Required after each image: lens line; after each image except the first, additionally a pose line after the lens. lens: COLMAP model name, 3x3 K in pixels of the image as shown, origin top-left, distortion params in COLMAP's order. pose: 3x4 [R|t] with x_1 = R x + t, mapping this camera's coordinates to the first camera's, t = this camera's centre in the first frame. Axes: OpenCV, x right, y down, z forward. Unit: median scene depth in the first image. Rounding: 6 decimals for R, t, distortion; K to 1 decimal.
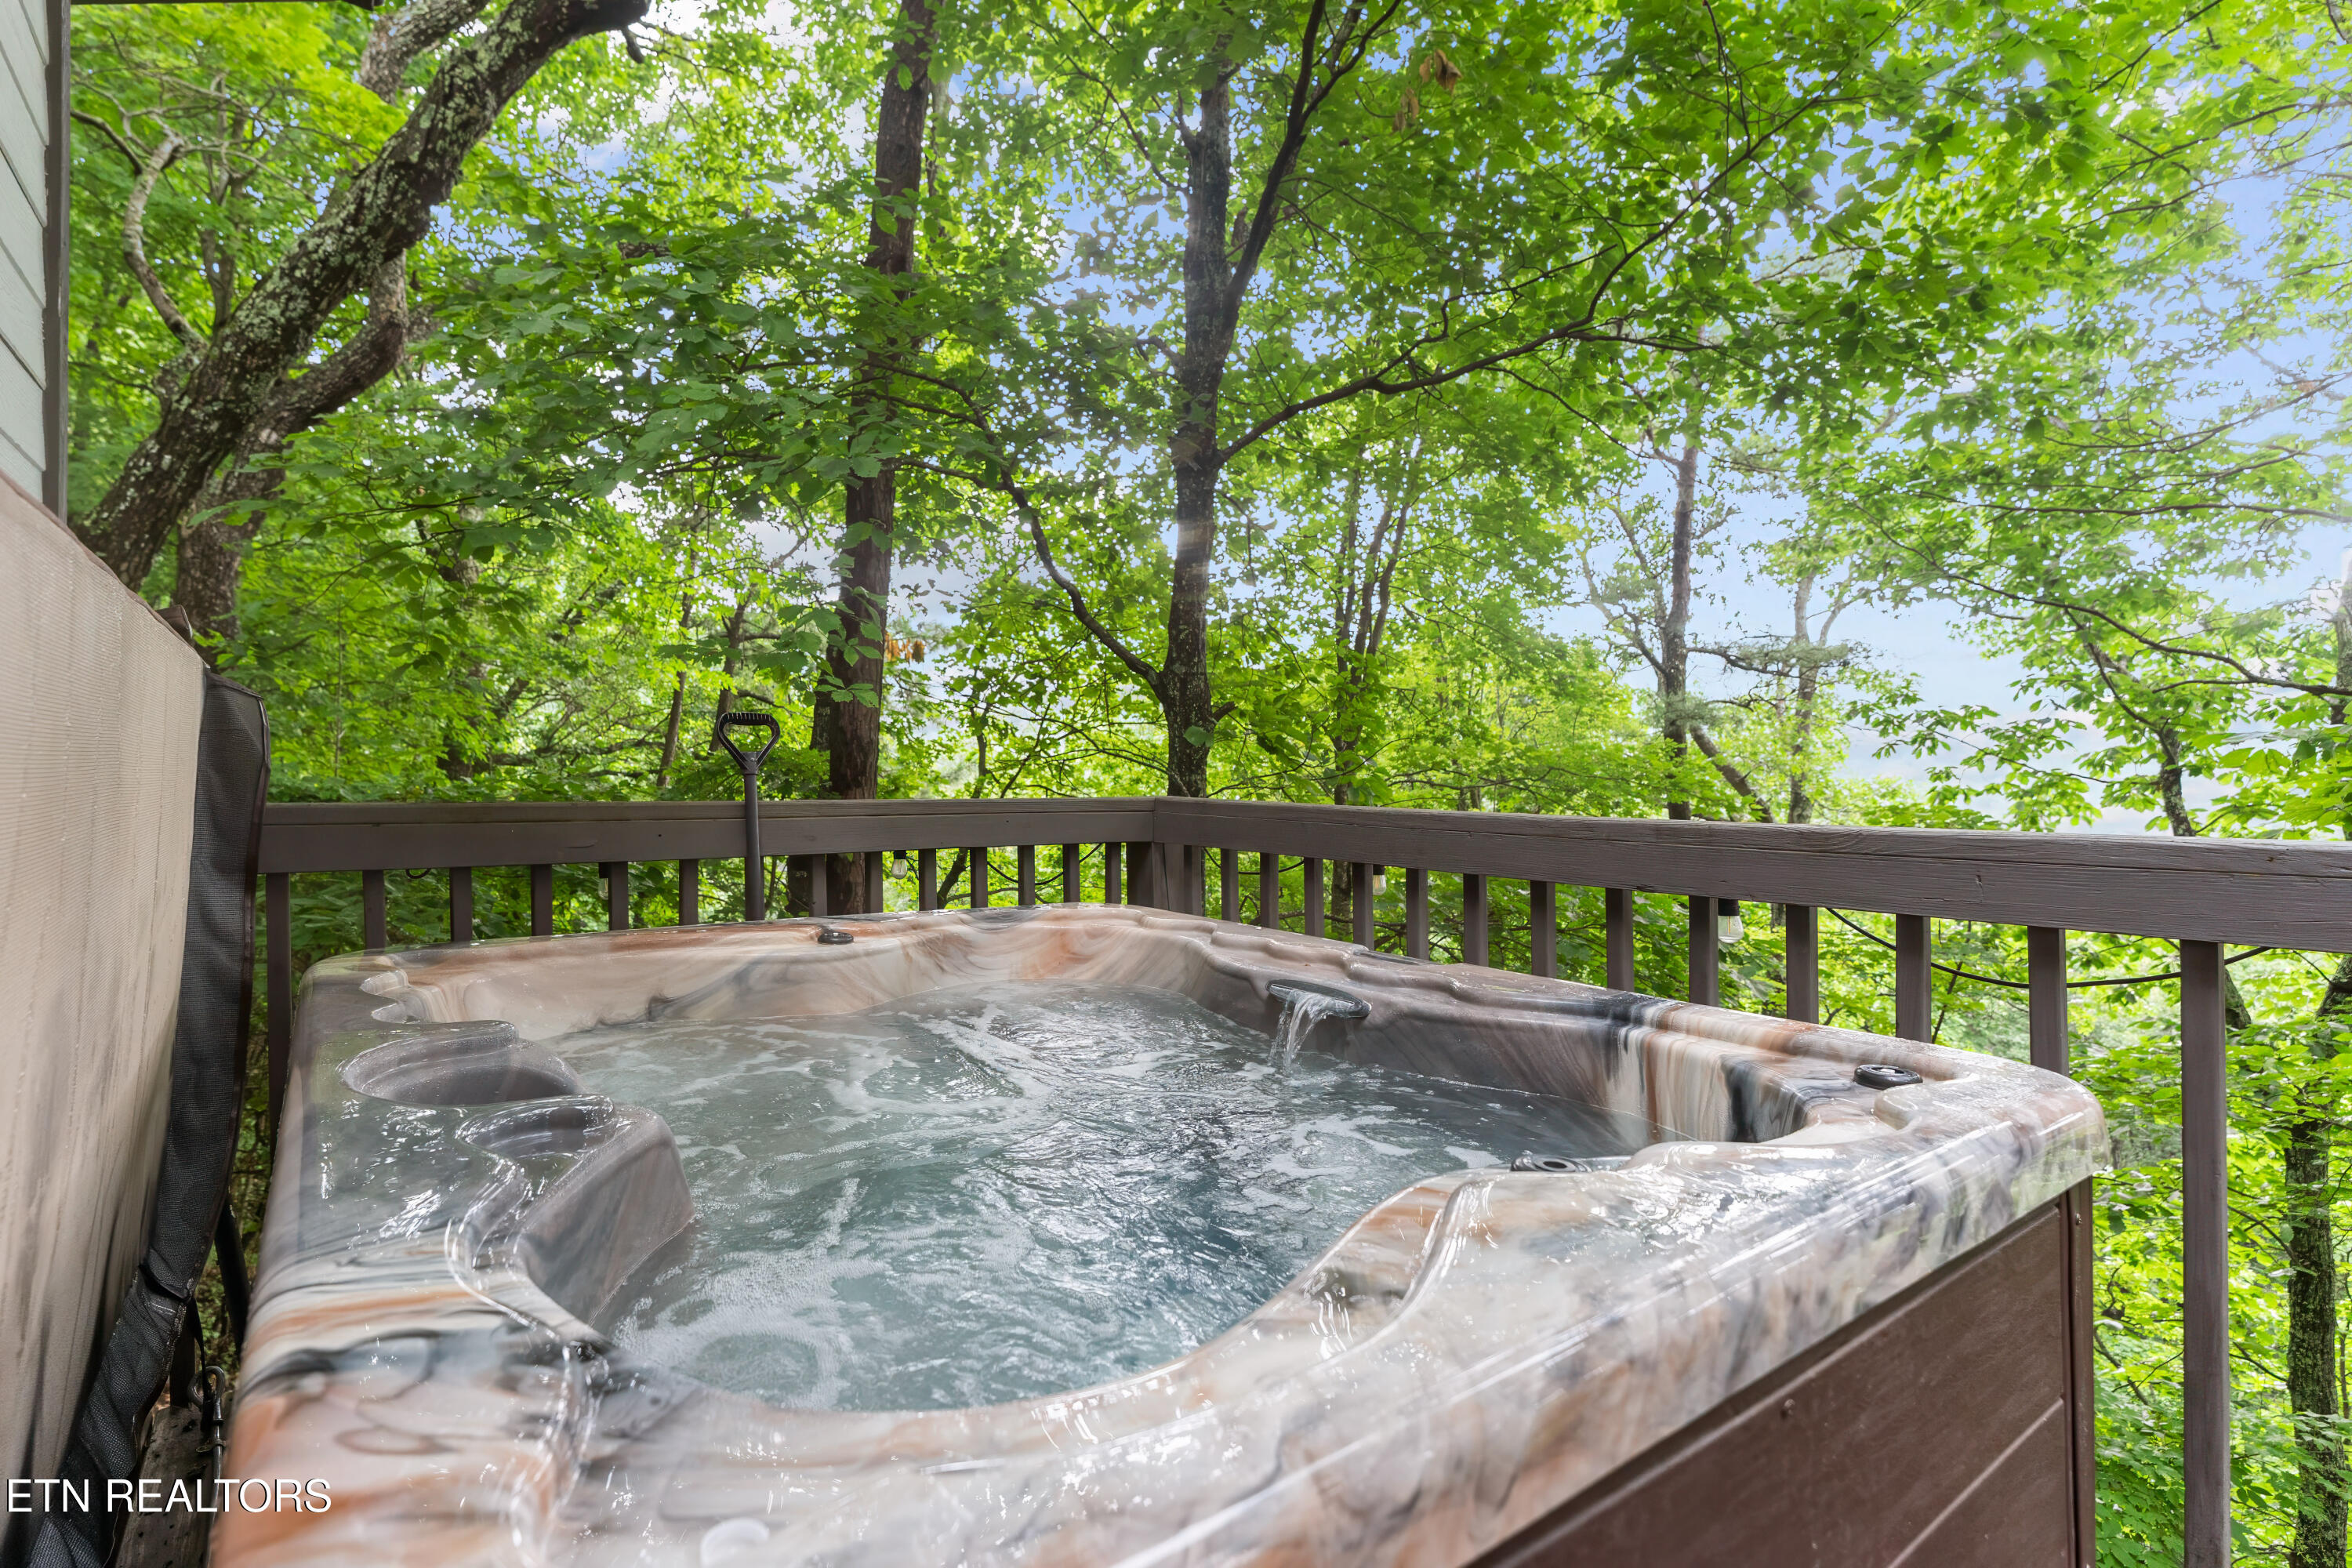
lens RADIAL K [[1153.5, 0, 1176.0], [0, 1153.5, 784.0], [0, 0, 1]] dist [0.001339, -0.000123]
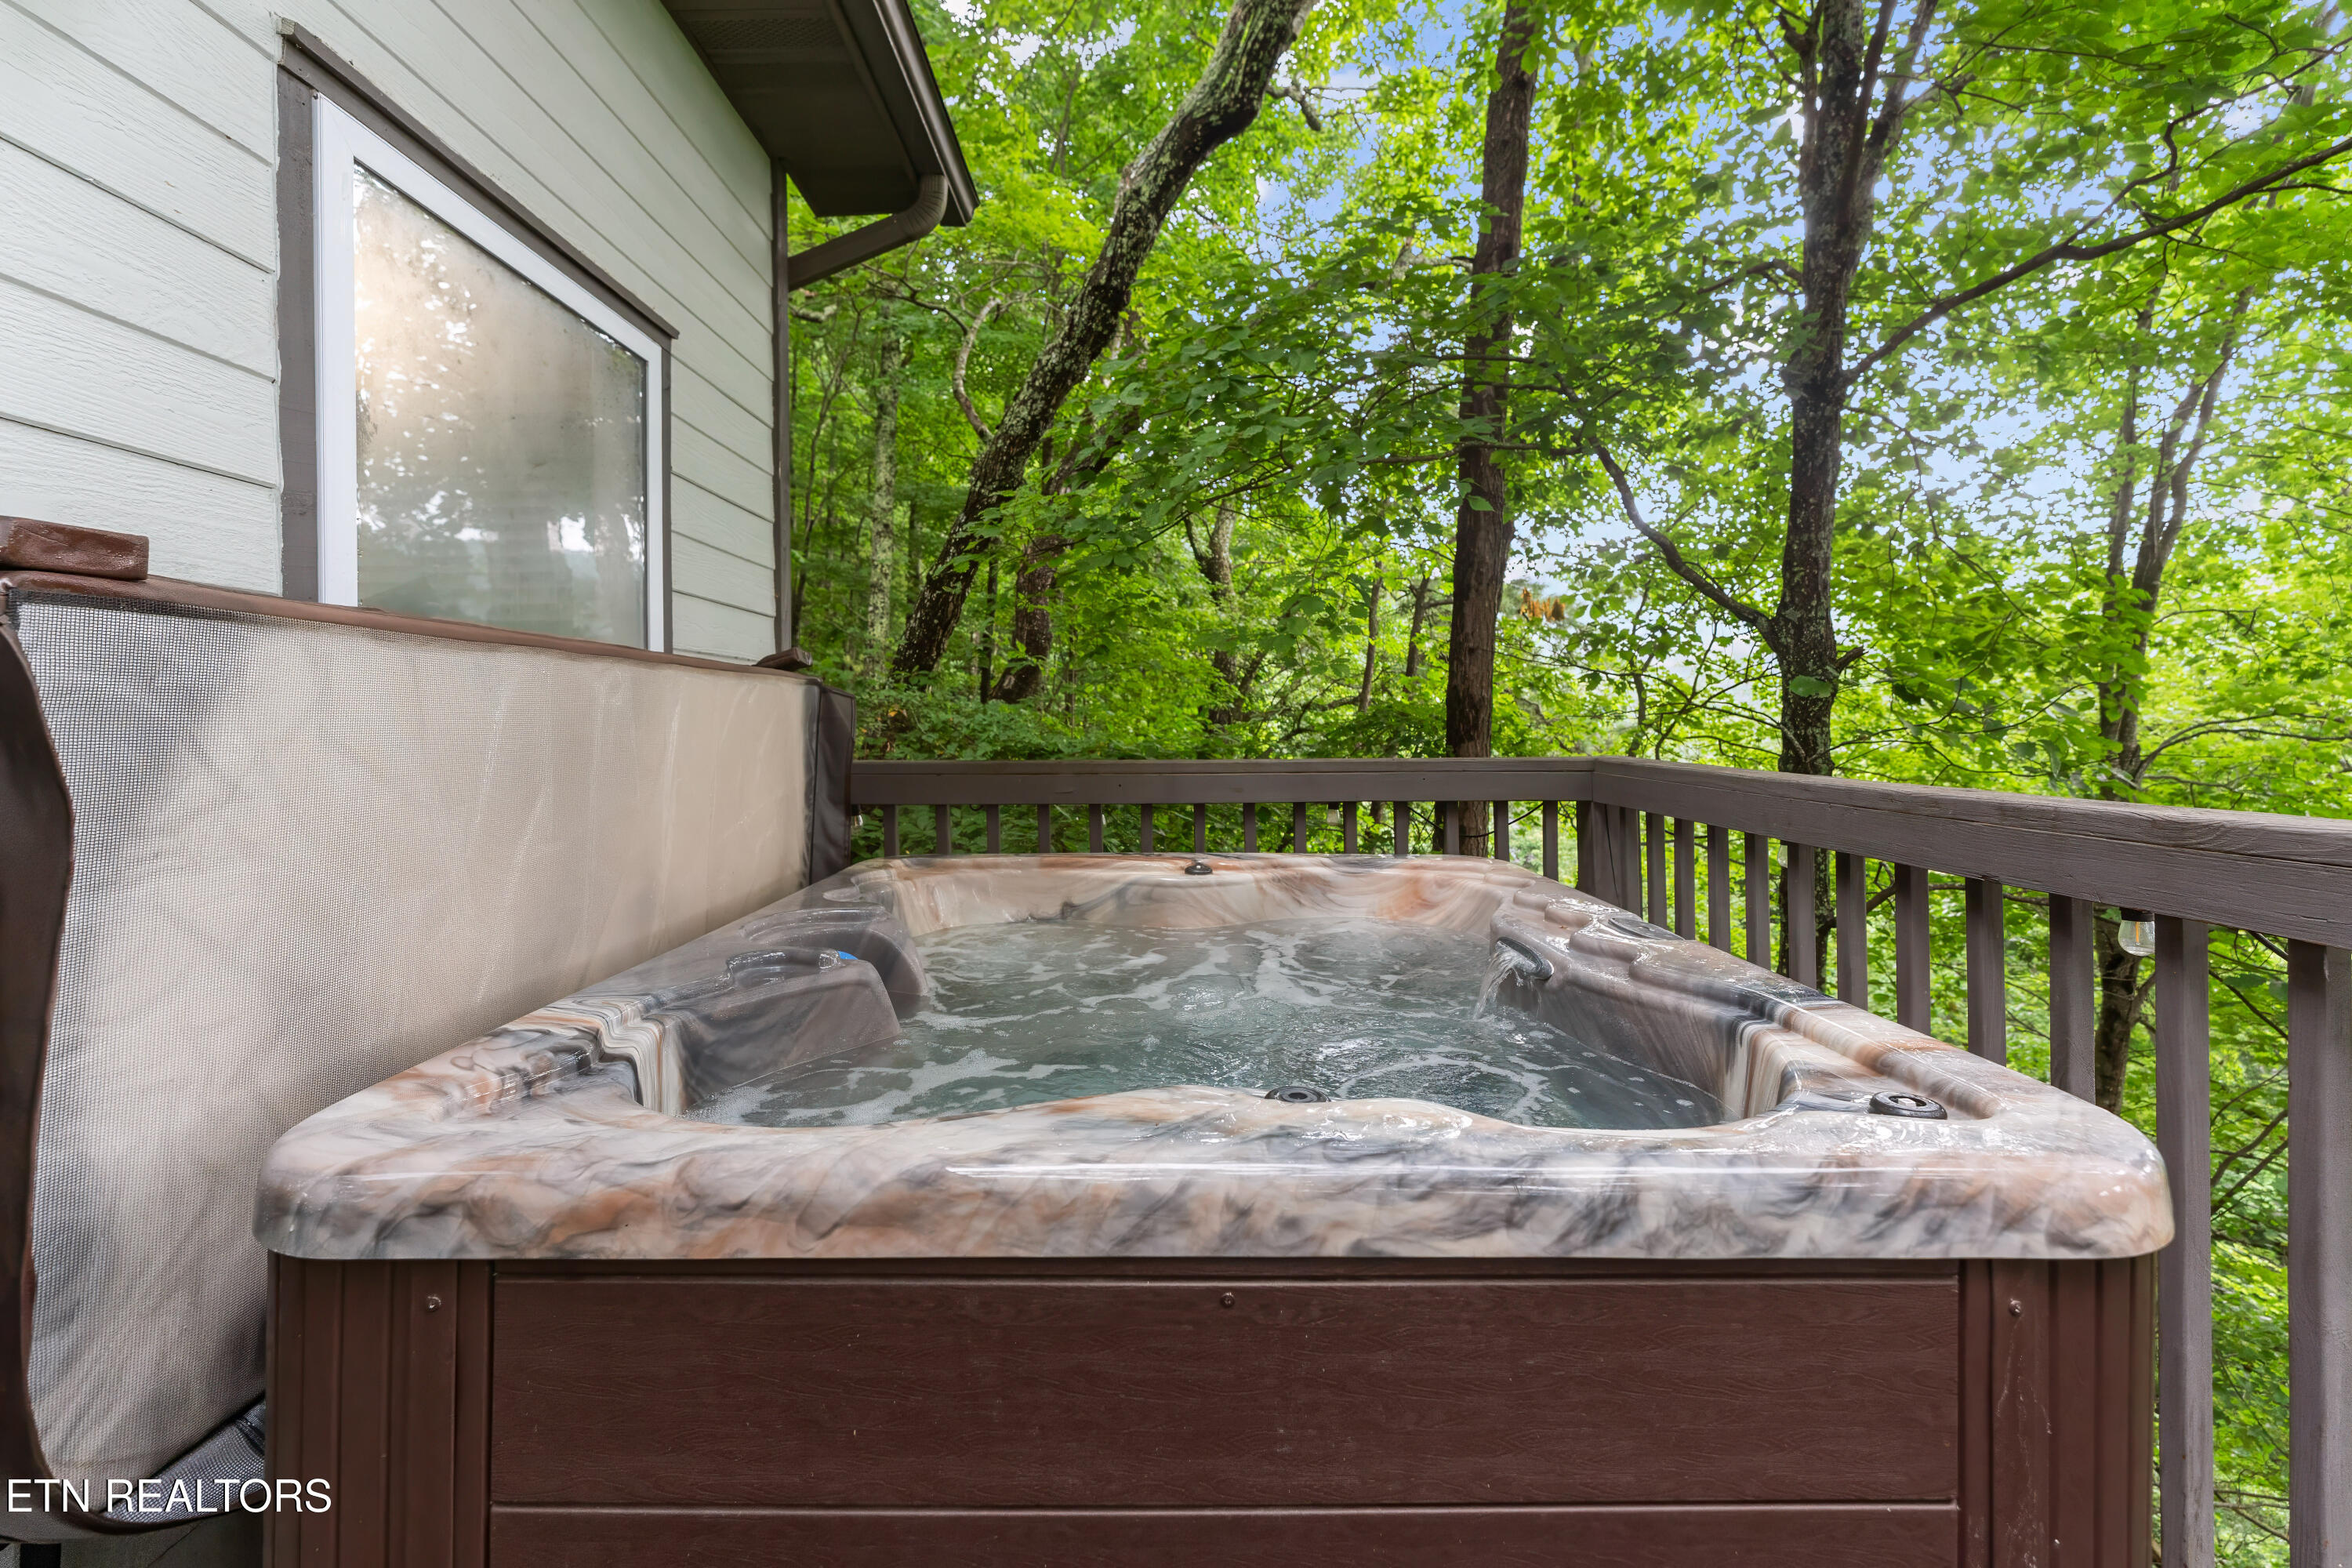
lens RADIAL K [[1079.3, 0, 1179.1], [0, 1079.3, 747.8], [0, 0, 1]] dist [0.001321, 0.000072]
pose [[0.814883, 0.003612, -0.579614, 0.152985], [0.003615, 0.999929, 0.011313, -0.005761], [0.579614, -0.011314, 0.814813, 0.008817]]
